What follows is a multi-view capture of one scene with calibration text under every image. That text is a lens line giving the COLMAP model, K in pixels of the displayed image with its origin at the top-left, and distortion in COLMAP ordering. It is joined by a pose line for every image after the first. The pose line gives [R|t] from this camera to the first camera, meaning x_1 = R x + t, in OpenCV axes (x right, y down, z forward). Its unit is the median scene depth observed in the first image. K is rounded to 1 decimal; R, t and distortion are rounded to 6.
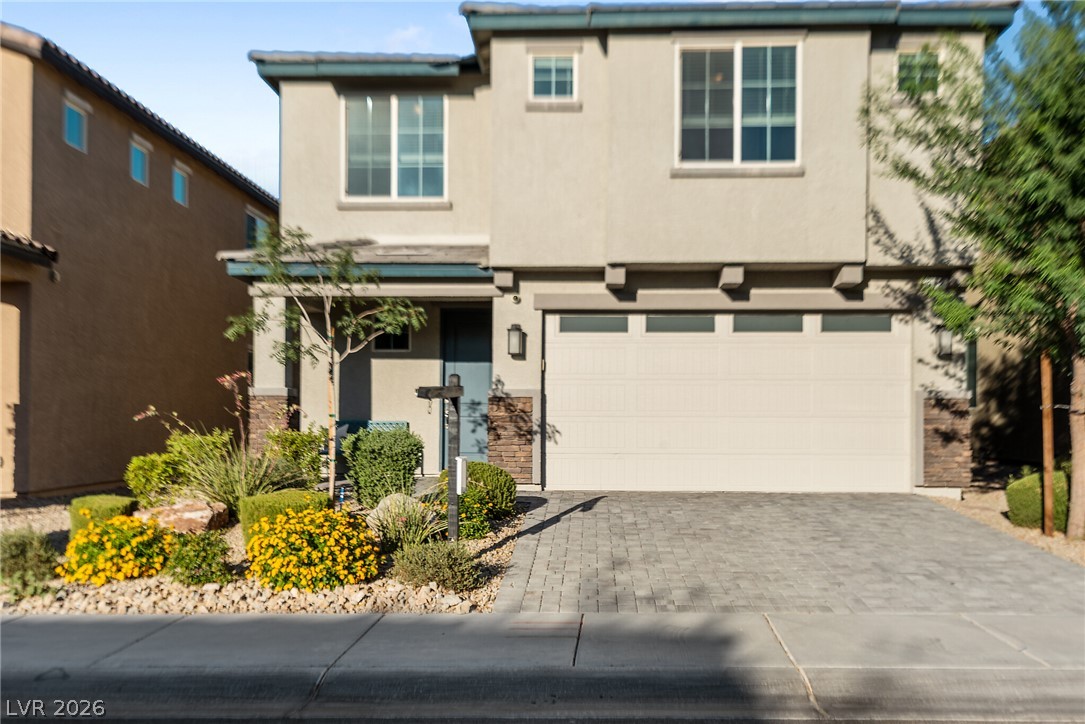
lens RADIAL K [[1264.3, 0, 542.5], [0, 1264.3, 362.0], [0, 0, 1]] dist [0.024796, 0.059458]
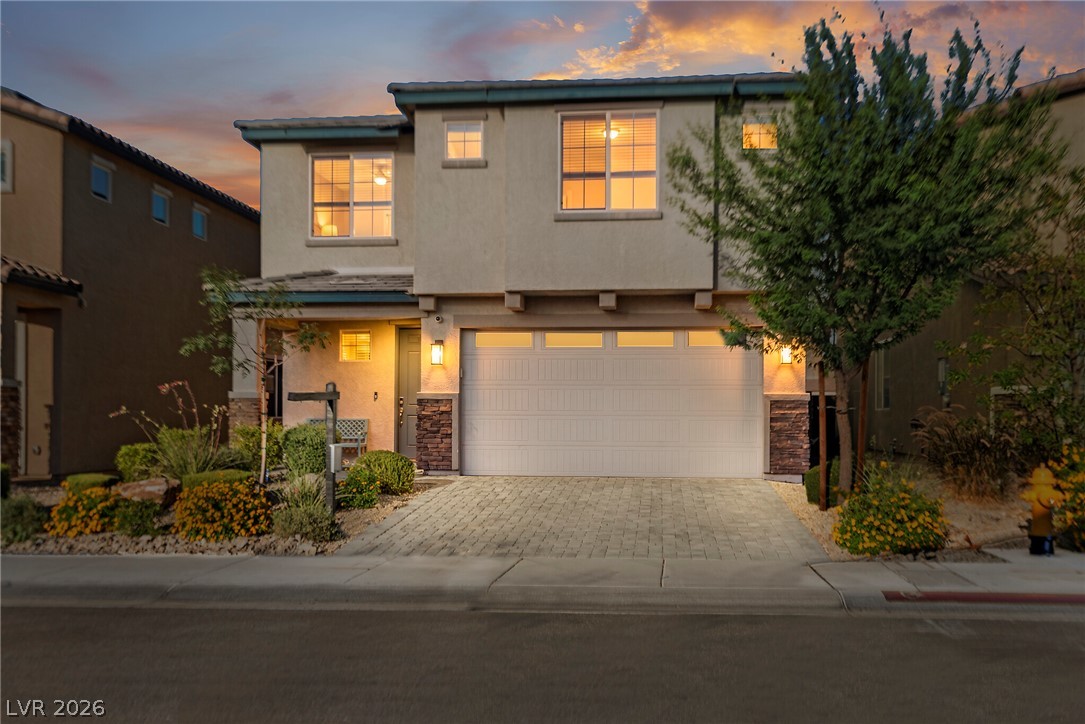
lens RADIAL K [[1264.3, 0, 542.5], [0, 1264.3, 362.0], [0, 0, 1]] dist [0.024796, 0.059458]
pose [[0.995639, -0.002578, -0.093250, 0.242445], [0.002487, 0.999996, -0.001094, -0.008804], [0.093252, 0.000858, 0.995642, -0.270723]]
